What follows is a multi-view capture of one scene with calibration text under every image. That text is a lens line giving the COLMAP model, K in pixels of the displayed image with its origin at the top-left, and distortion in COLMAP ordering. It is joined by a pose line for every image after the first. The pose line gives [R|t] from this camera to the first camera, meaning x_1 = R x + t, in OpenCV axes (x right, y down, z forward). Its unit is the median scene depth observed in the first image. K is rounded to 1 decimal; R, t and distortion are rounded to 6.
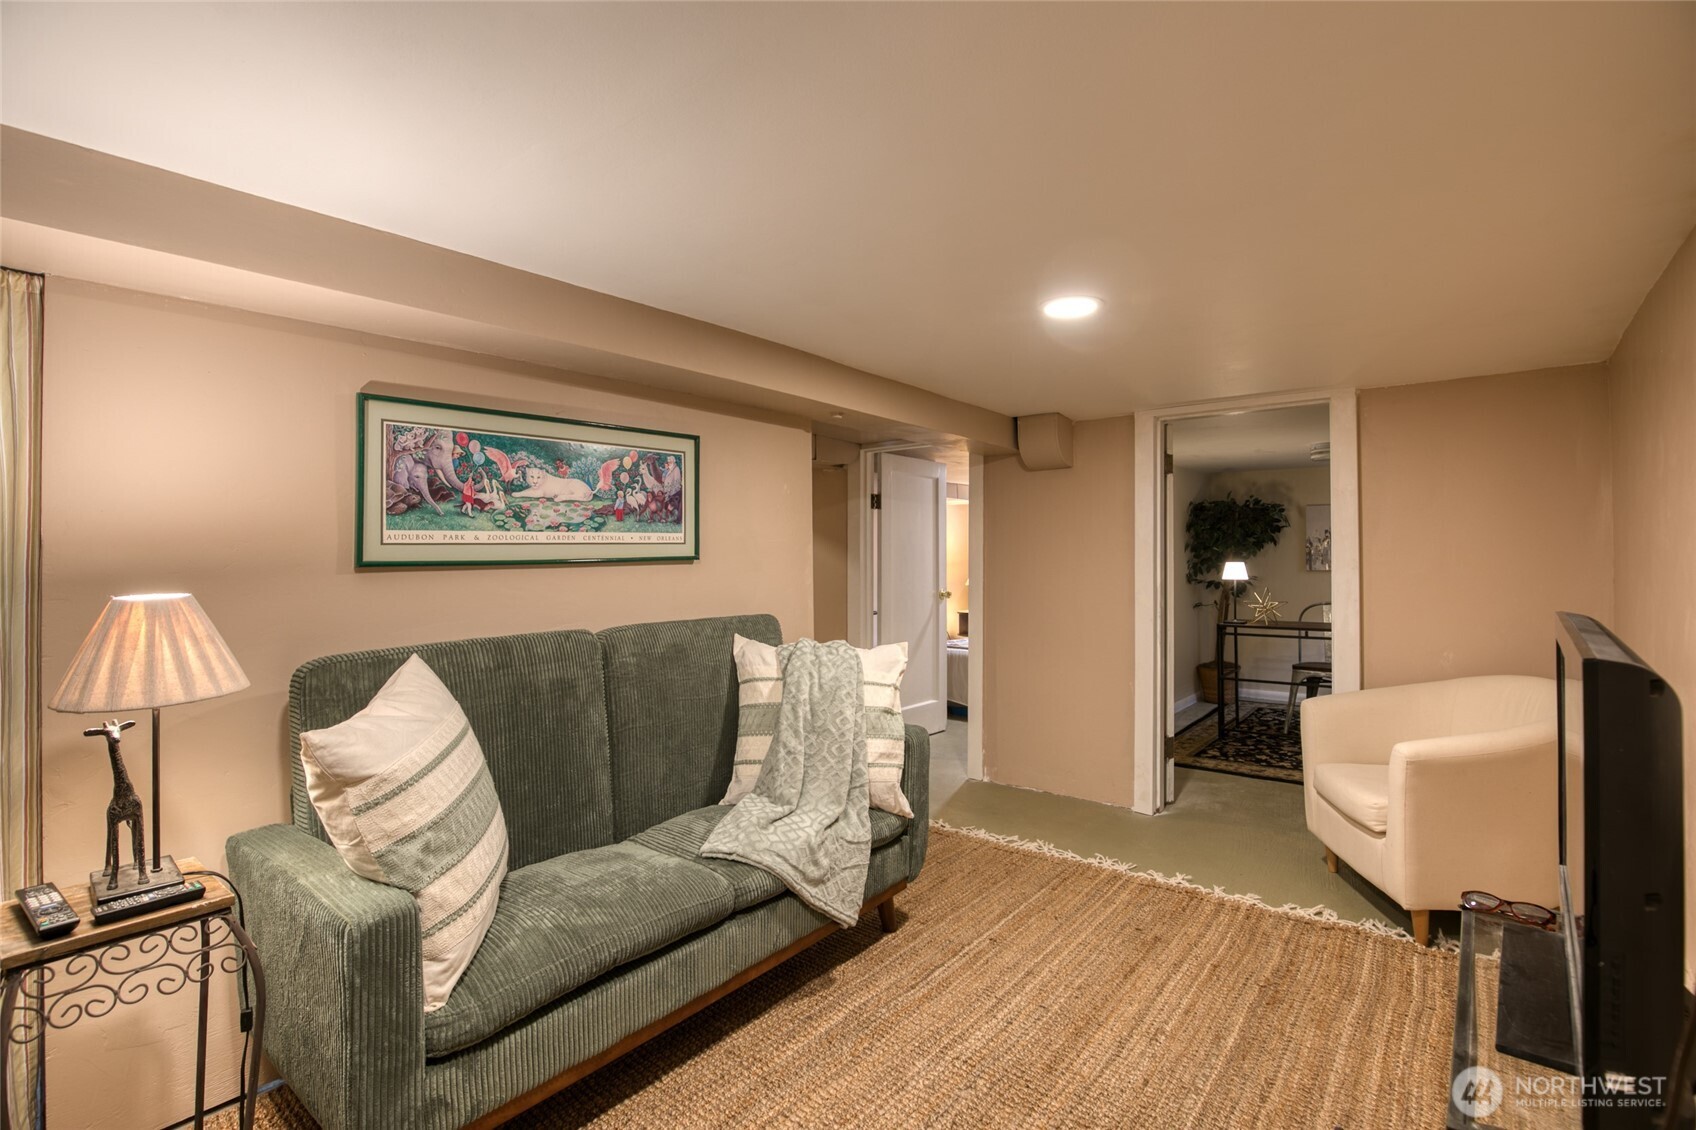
lens RADIAL K [[794.2, 0, 866.3], [0, 794.2, 566.5], [0, 0, 1]] dist [-0.030401, 0.000534]
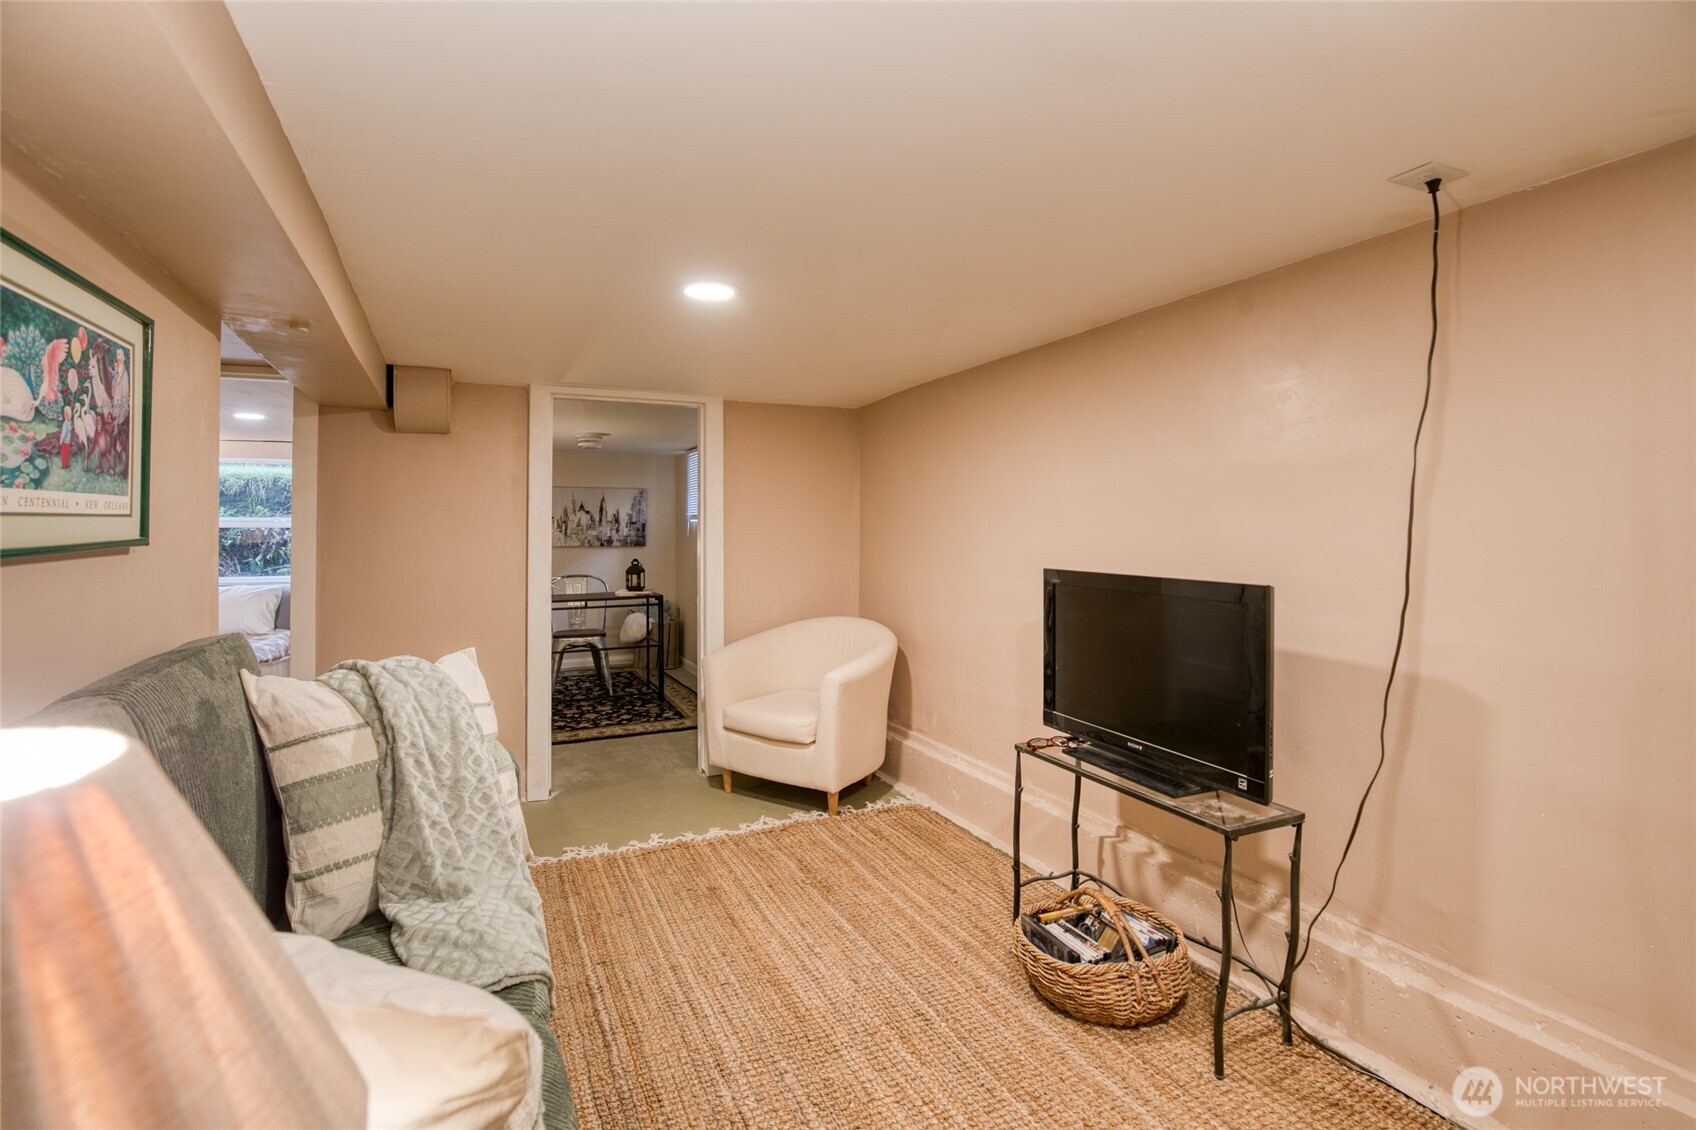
lens RADIAL K [[784.8, 0, 846.4], [0, 784.8, 548.0], [0, 0, 1]] dist [-0.026399, 0.000426]
pose [[0.438340, -0.016945, 0.898649, -0.502086], [0.010155, 0.999852, 0.013900, -0.009943], [-0.898752, 0.003032, 0.438448, 0.353486]]
